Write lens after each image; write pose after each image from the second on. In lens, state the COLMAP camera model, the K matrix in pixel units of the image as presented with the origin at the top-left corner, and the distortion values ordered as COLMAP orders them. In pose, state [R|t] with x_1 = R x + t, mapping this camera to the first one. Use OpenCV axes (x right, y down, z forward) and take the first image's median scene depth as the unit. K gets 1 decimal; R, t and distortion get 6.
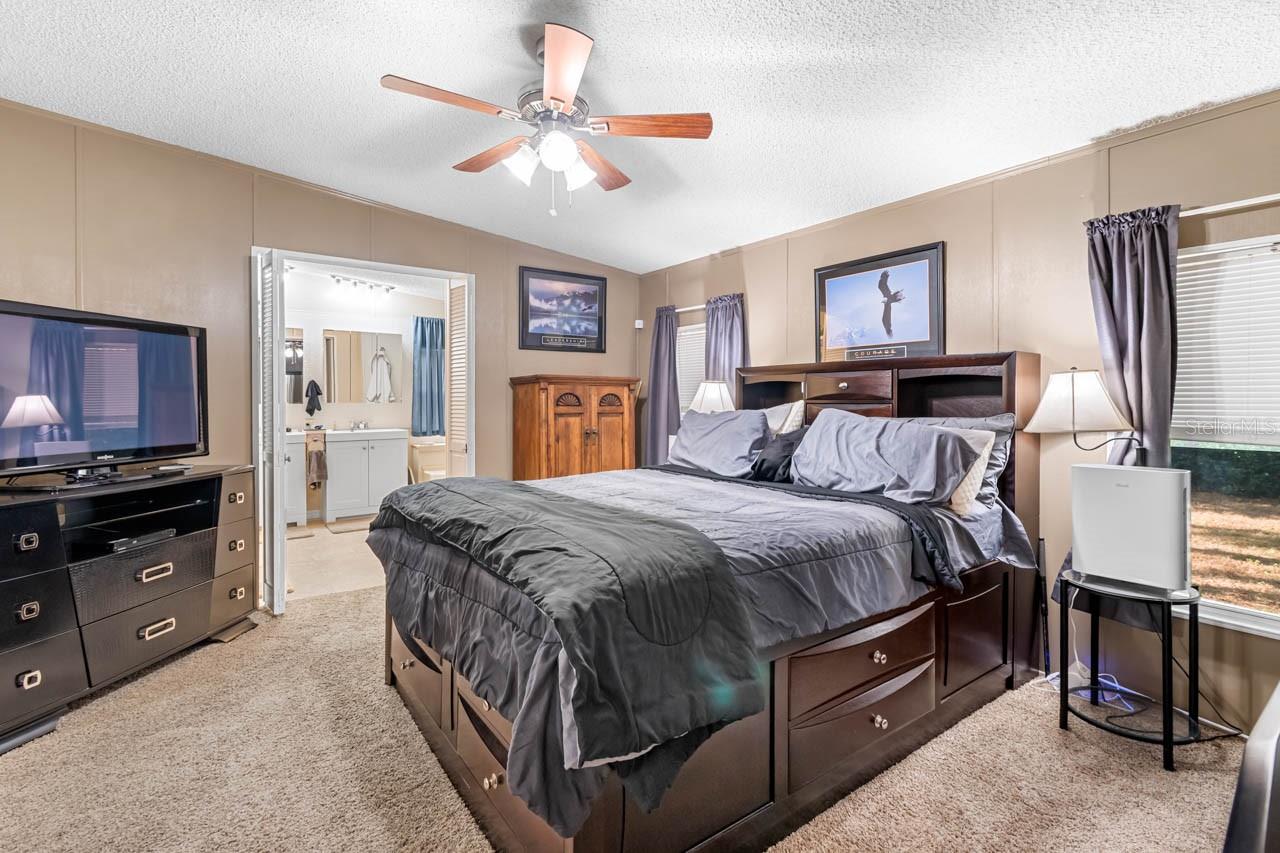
lens RADIAL K [[587.7, 0, 641.0], [0, 587.7, 415.9], [0, 0, 1]] dist [0.007955, -0.002643]
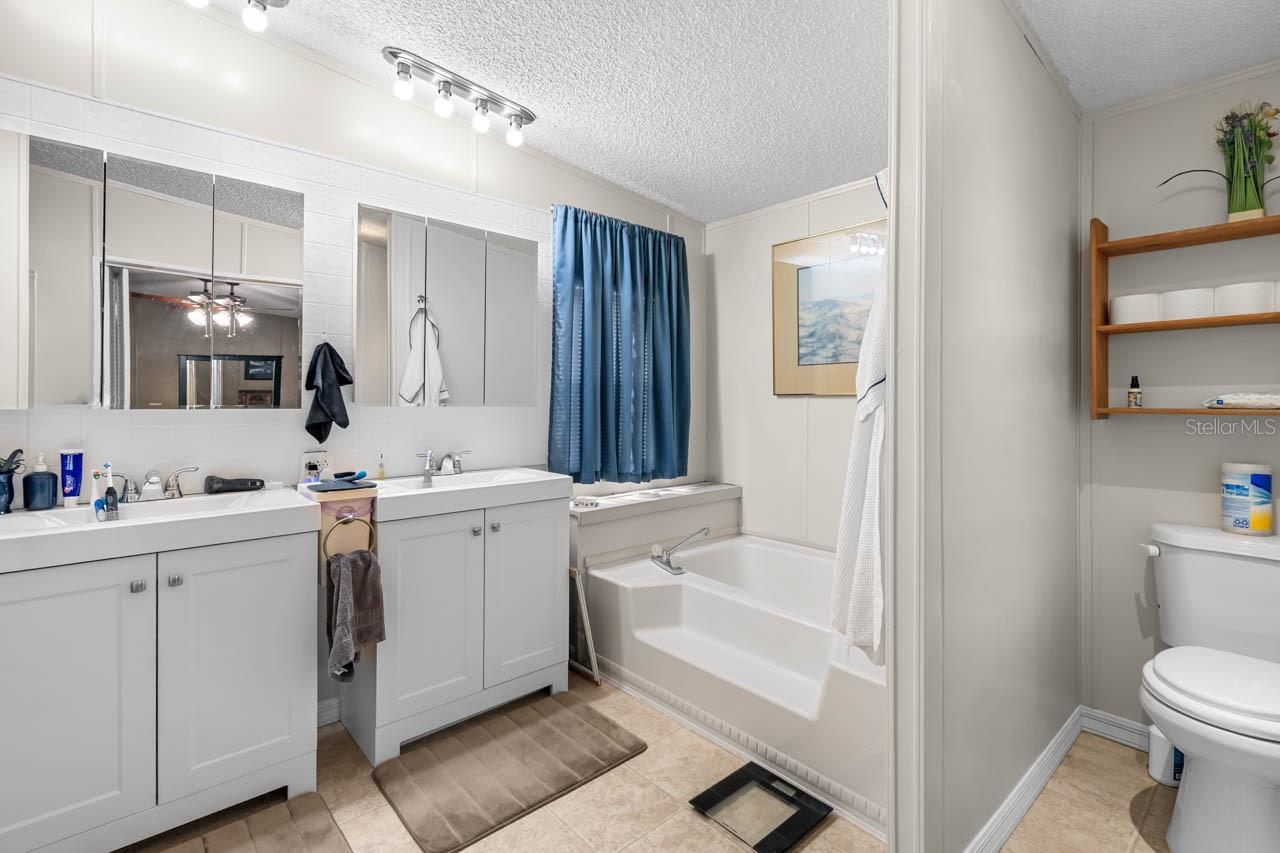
lens RADIAL K [[587.7, 0, 635.0], [0, 587.7, 401.6], [0, 0, 1]] dist [0.007955, -0.002643]
pose [[0.994912, 0.000255, 0.100748, -0.312270], [0.002109, 0.999725, -0.023357, -0.012471], [-0.100726, 0.023450, 0.994638, 0.480707]]
